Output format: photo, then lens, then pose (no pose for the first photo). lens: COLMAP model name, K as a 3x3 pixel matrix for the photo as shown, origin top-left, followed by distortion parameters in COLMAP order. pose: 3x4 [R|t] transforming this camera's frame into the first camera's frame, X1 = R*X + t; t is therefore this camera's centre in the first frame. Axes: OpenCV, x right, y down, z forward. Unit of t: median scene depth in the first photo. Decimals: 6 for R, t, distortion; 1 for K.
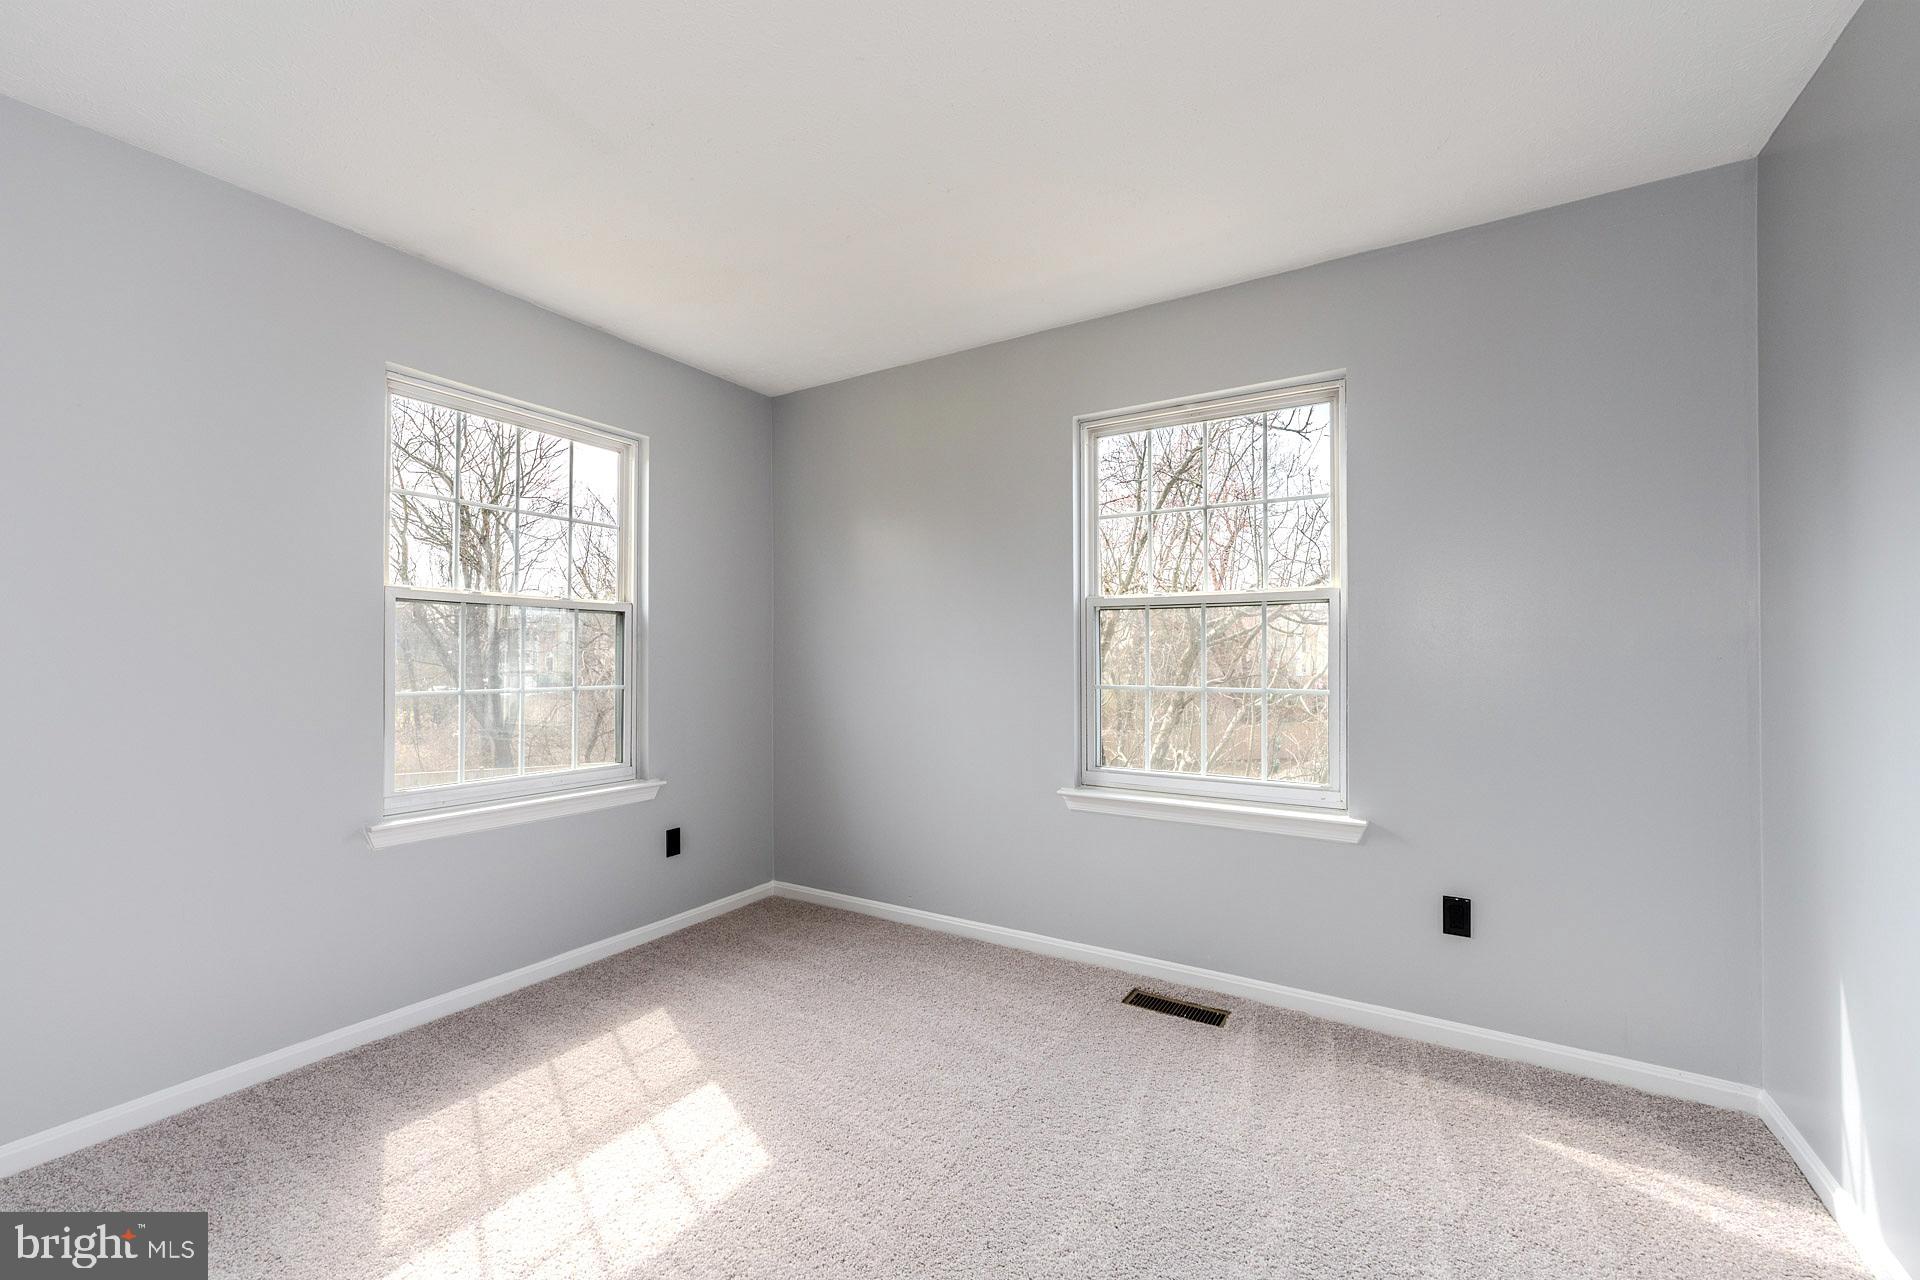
lens RADIAL K [[773.2, 0, 955.8], [0, 773.2, 648.9], [0, 0, 1]] dist [-0.002192, 0.000055]
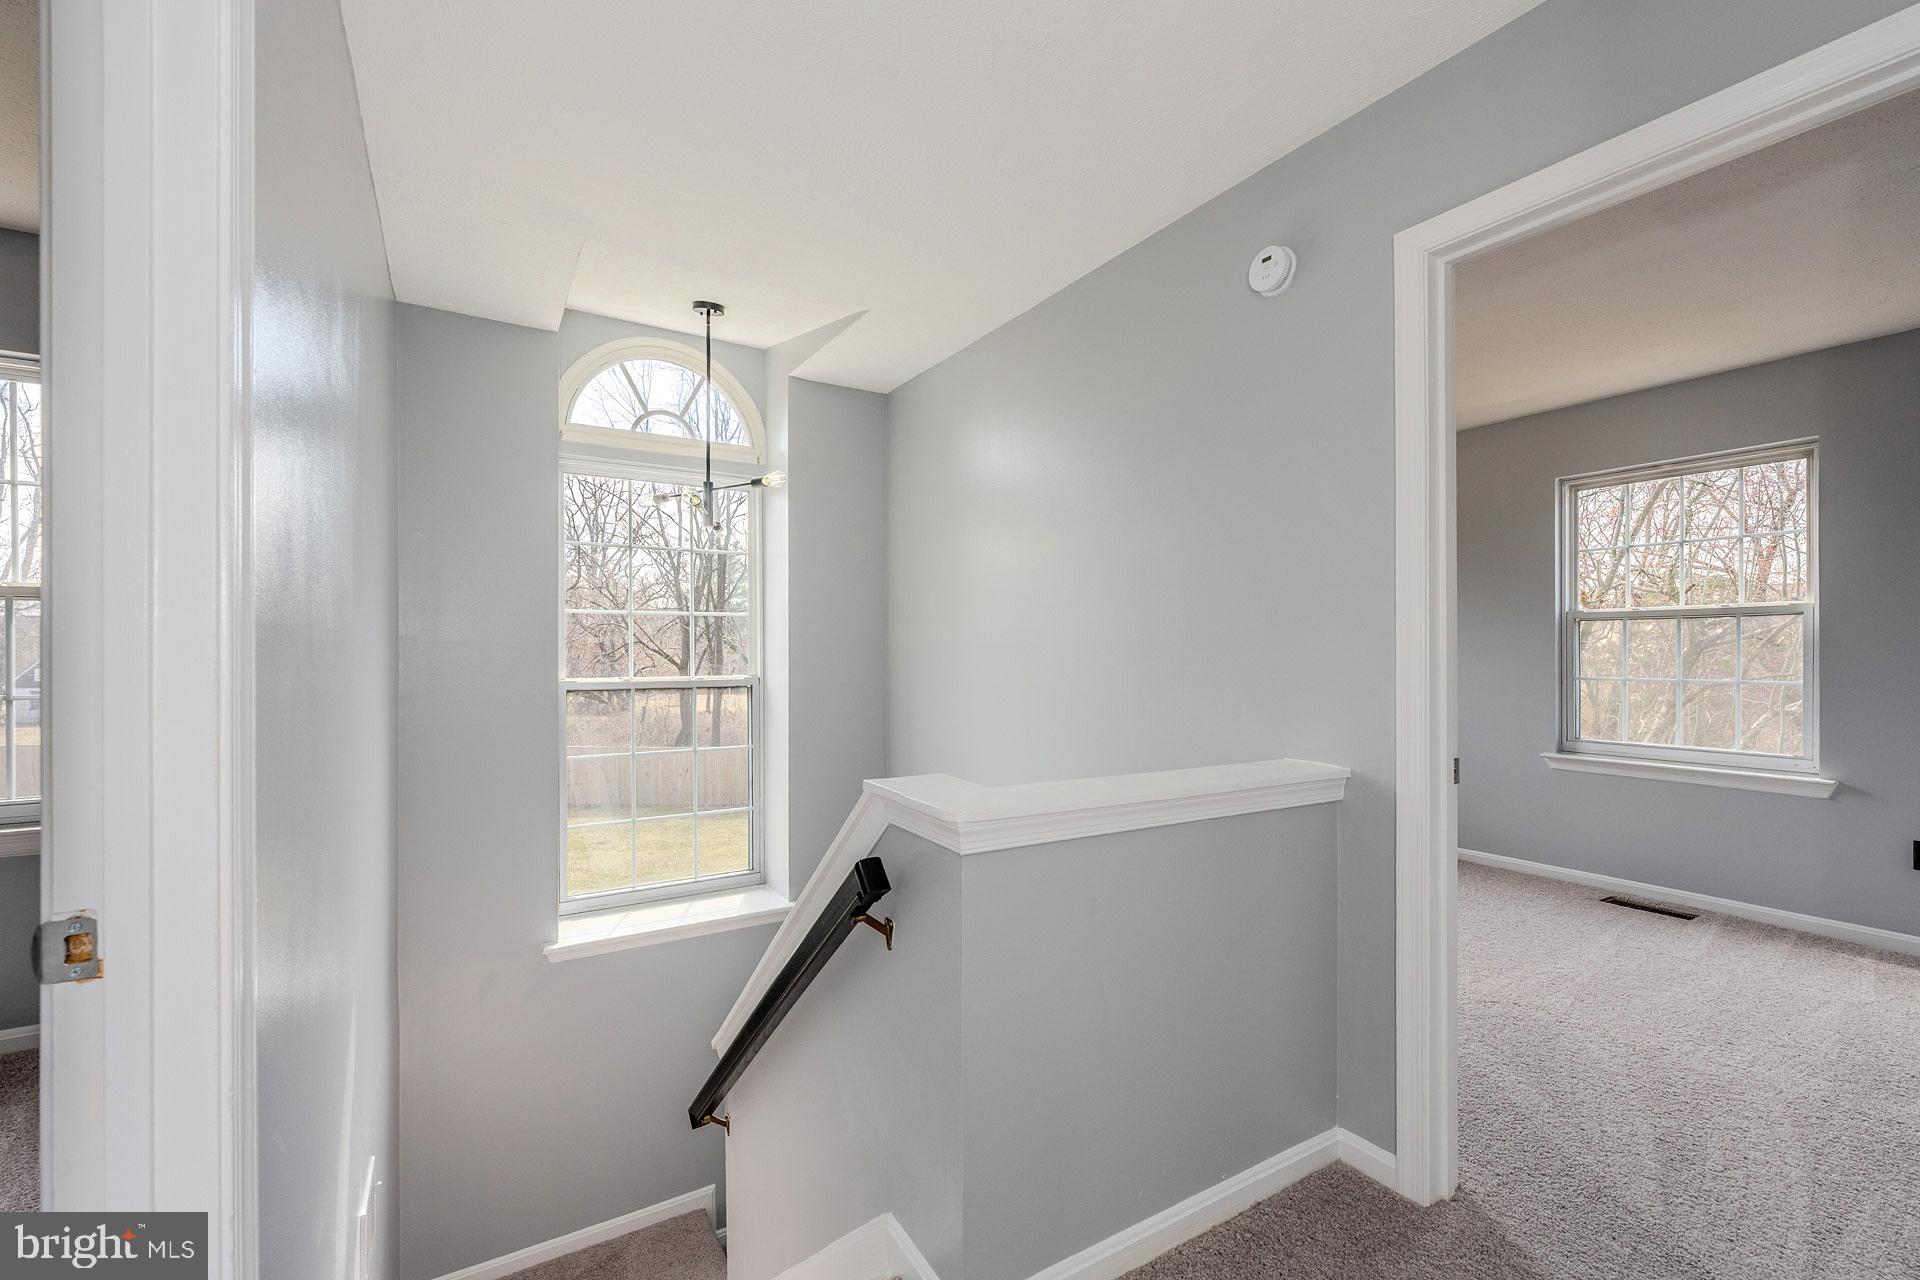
lens RADIAL K [[773.2, 0, 955.8], [0, 773.2, 648.9], [0, 0, 1]] dist [-0.002192, 0.000055]
pose [[0.884586, 0.002477, -0.466371, -0.155306], [-0.001203, 0.999995, 0.003028, -0.004256], [0.466376, -0.002118, 0.884584, -0.730721]]
